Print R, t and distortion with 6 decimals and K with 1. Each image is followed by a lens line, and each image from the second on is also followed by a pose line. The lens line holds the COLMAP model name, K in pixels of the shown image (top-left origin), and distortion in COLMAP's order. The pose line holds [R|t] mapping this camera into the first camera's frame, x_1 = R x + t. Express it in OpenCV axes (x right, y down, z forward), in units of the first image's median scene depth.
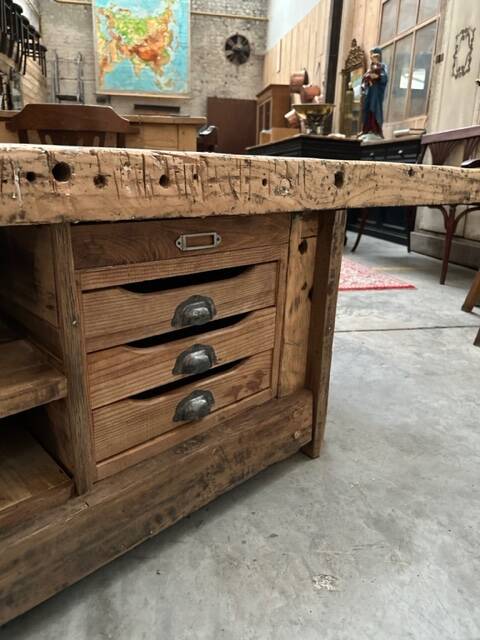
lens RADIAL K [[456.5, 0, 232.9], [0, 456.5, 313.9], [0, 0, 1]] dist [0.031374, -0.045156]
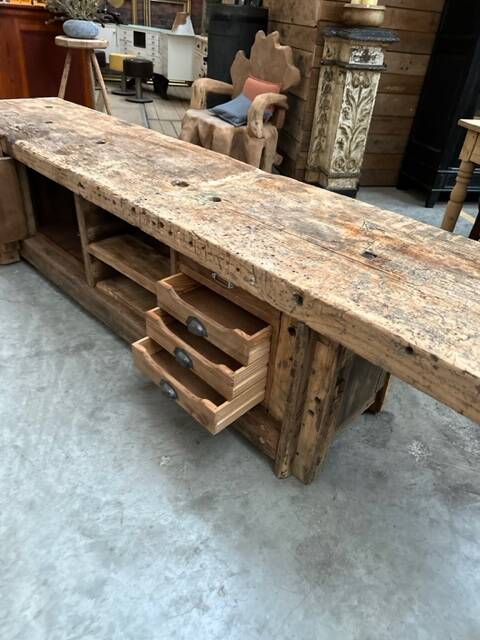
lens RADIAL K [[456.2, 0, 240.0], [0, 456.2, 320.0], [0, 0, 1]] dist [0.030378, -0.042933]
pose [[0.043897, 0.534995, -0.843714, 1.309451], [-0.367349, 0.794007, 0.484363, -0.799993], [0.929047, 0.288675, 0.231385, 0.594817]]
